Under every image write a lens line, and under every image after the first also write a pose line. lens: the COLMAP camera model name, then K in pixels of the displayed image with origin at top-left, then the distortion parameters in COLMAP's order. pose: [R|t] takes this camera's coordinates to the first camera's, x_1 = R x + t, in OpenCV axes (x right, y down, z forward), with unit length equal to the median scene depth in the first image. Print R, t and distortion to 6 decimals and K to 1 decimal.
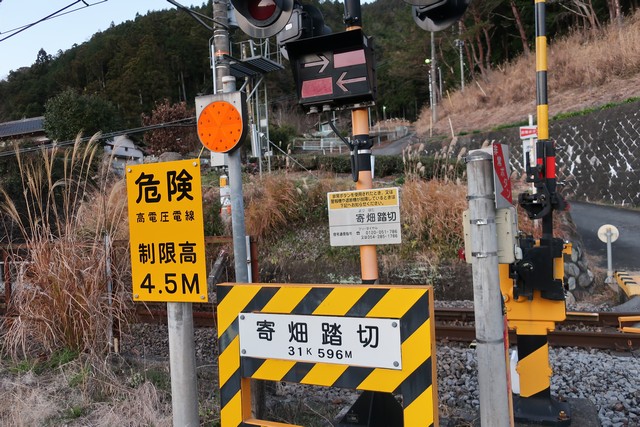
lens RADIAL K [[503.9, 0, 321.6], [0, 503.9, 212.7], [0, 0, 1]] dist [0.002910, -0.005495]
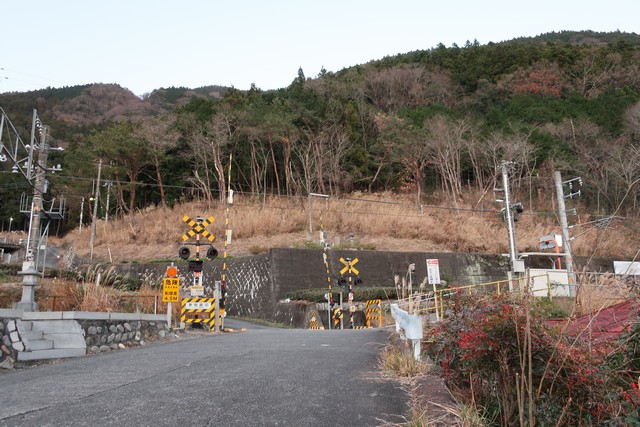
lens RADIAL K [[503.9, 0, 321.0], [0, 503.9, 214.3], [0, 0, 1]] dist [0.002910, -0.005495]
pose [[0.731587, 0.187324, 0.655507, -0.332930], [-0.023566, 0.967884, -0.250291, 0.067294], [-0.681341, 0.167662, 0.712506, -0.499128]]
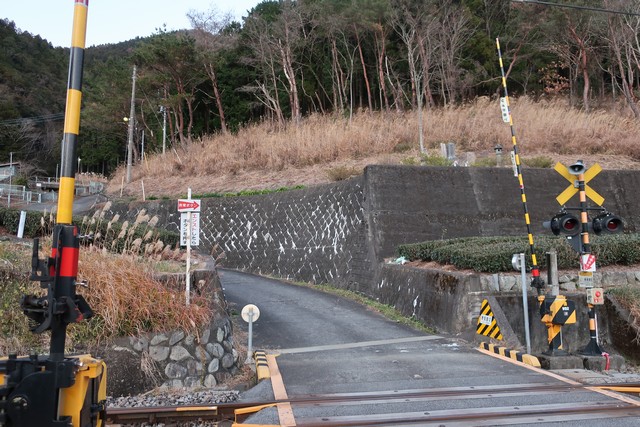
lens RADIAL K [[503.9, 0, 320.1], [0, 503.9, 213.6], [0, 0, 1]] dist [0.002910, -0.005495]
pose [[0.838177, 0.104788, 0.535238, 0.043920], [-0.036843, 0.990006, -0.136127, -0.008785], [-0.544153, 0.094379, 0.833661, 0.021074]]
